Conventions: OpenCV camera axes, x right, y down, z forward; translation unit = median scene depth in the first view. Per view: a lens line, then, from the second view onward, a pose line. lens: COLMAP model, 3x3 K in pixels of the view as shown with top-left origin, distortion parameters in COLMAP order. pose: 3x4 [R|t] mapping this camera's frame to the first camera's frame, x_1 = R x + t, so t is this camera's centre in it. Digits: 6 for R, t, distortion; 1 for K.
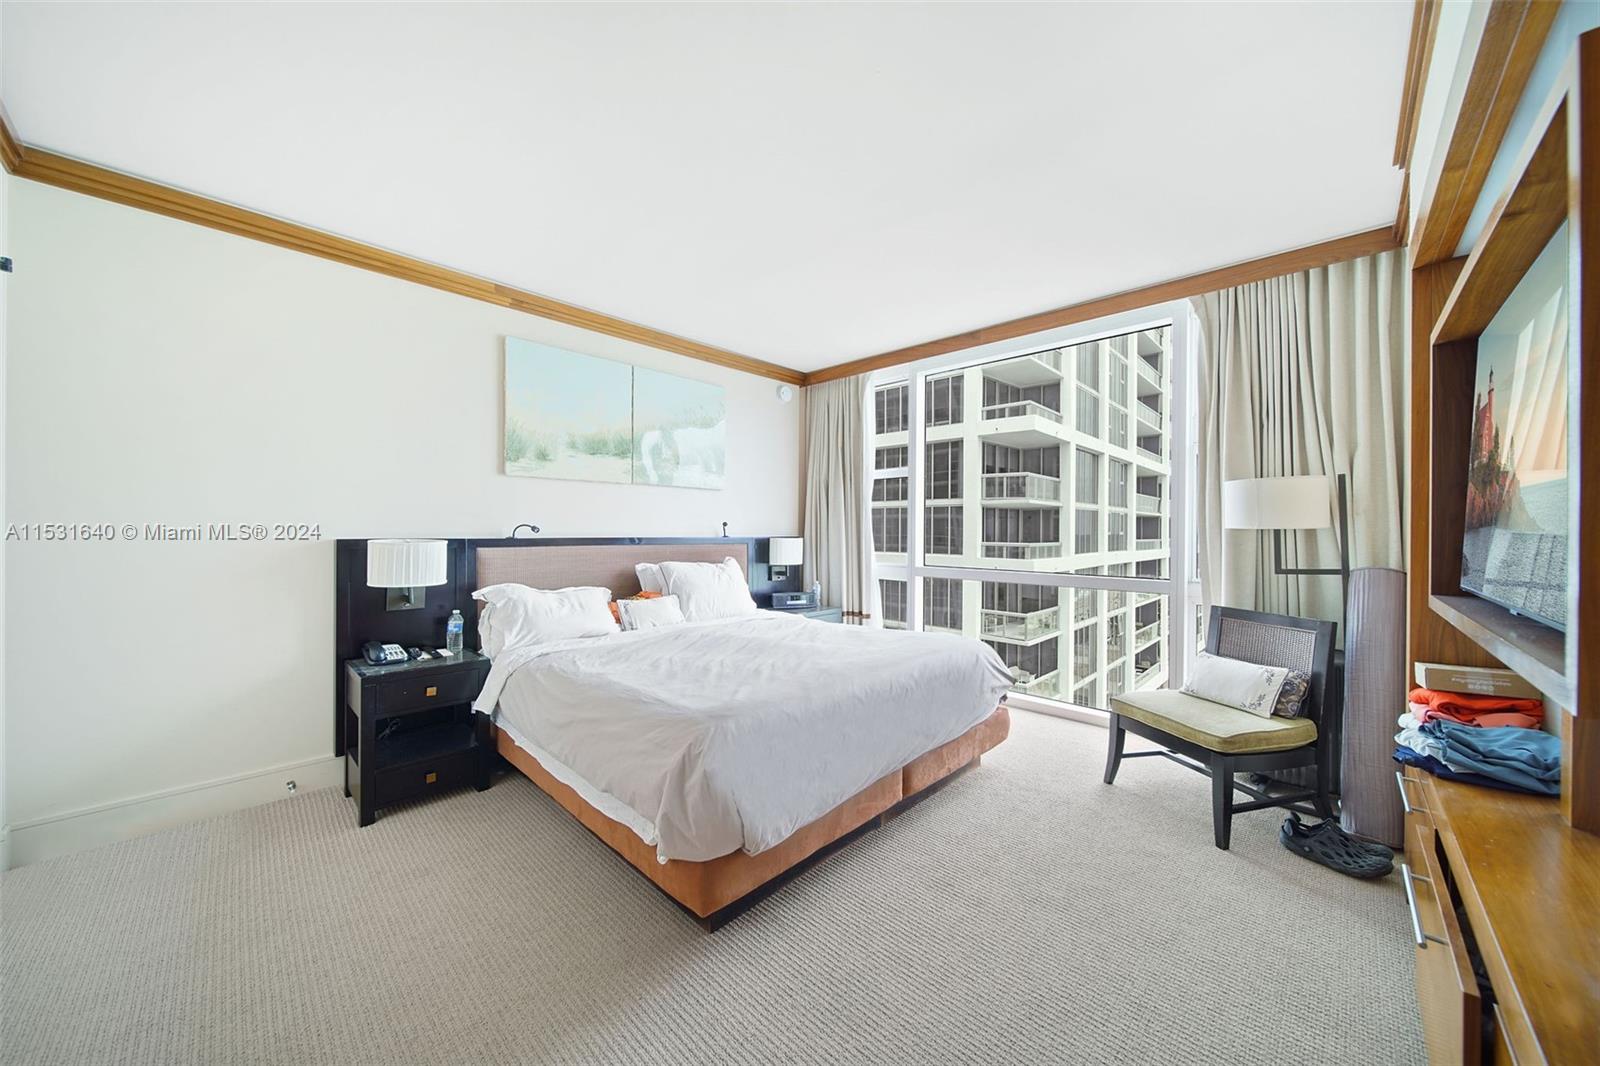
lens RADIAL K [[563.8, 0, 809.2], [0, 563.8, 529.6], [0, 0, 1]] dist [0.001442, -0.000475]
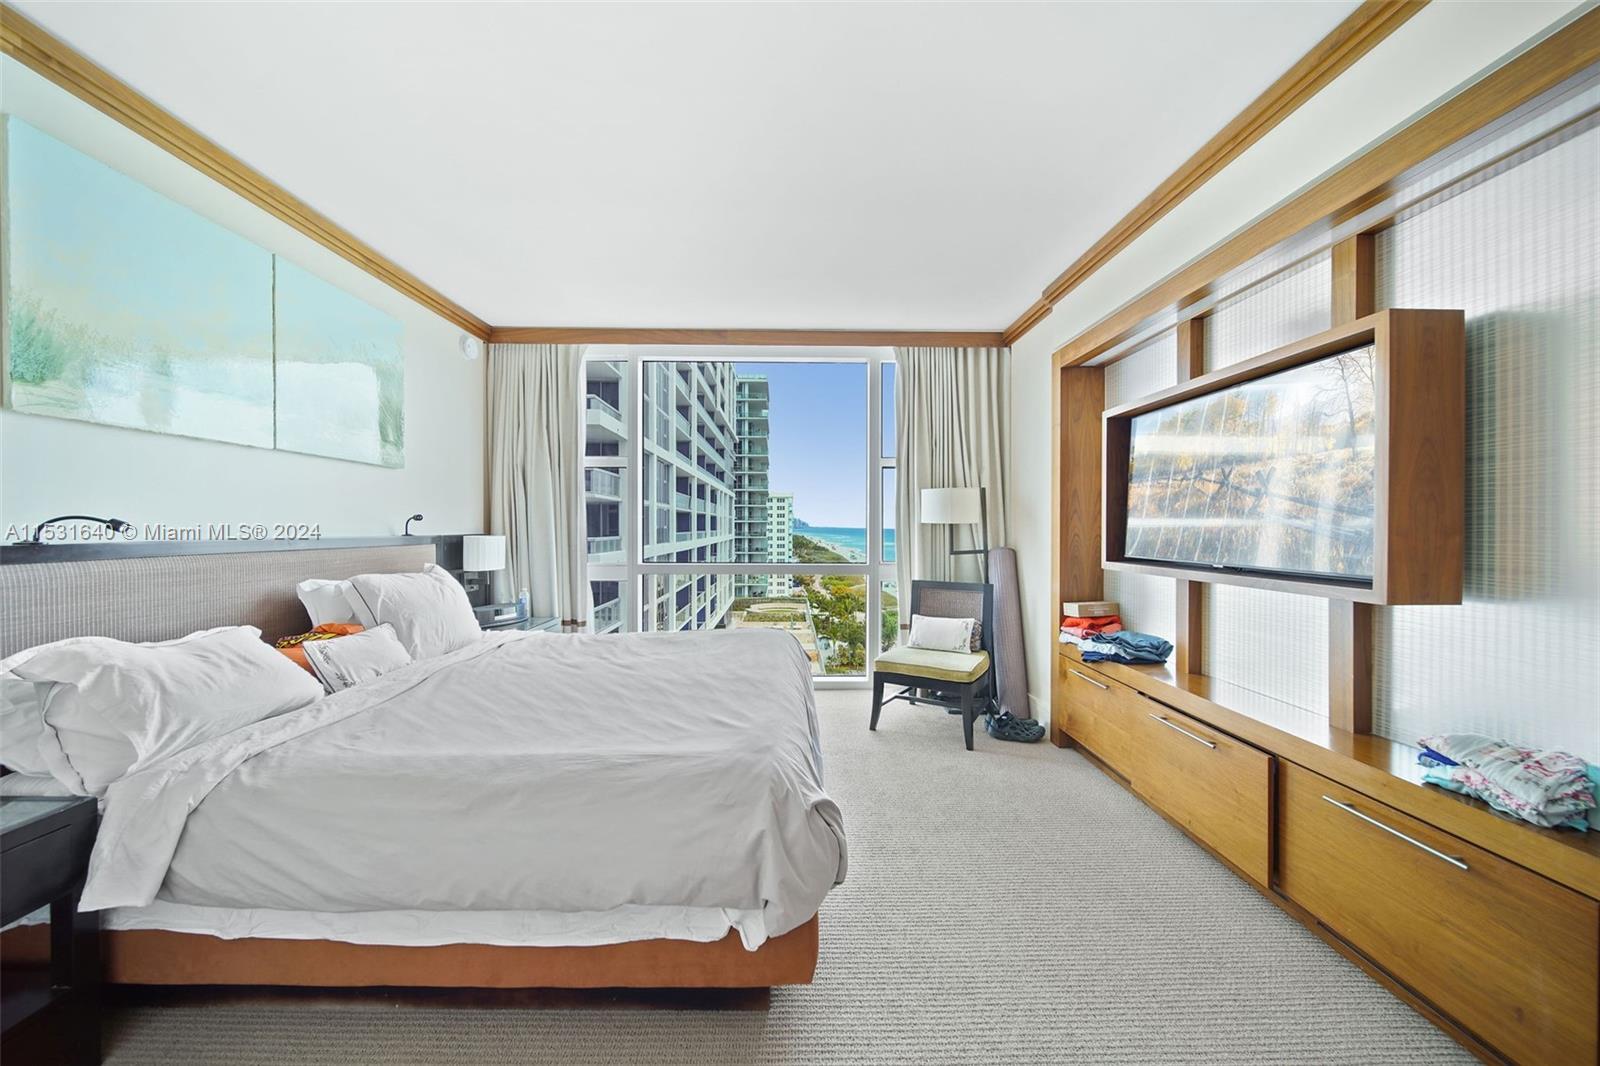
lens RADIAL K [[563.8, 0, 804.3], [0, 563.8, 529.7], [0, 0, 1]] dist [0.001442, -0.000475]
pose [[0.718278, -0.009016, 0.695698, -0.338976], [0.001728, 0.999936, 0.011176, -0.001485], [-0.695754, -0.006825, 0.718248, 0.175132]]
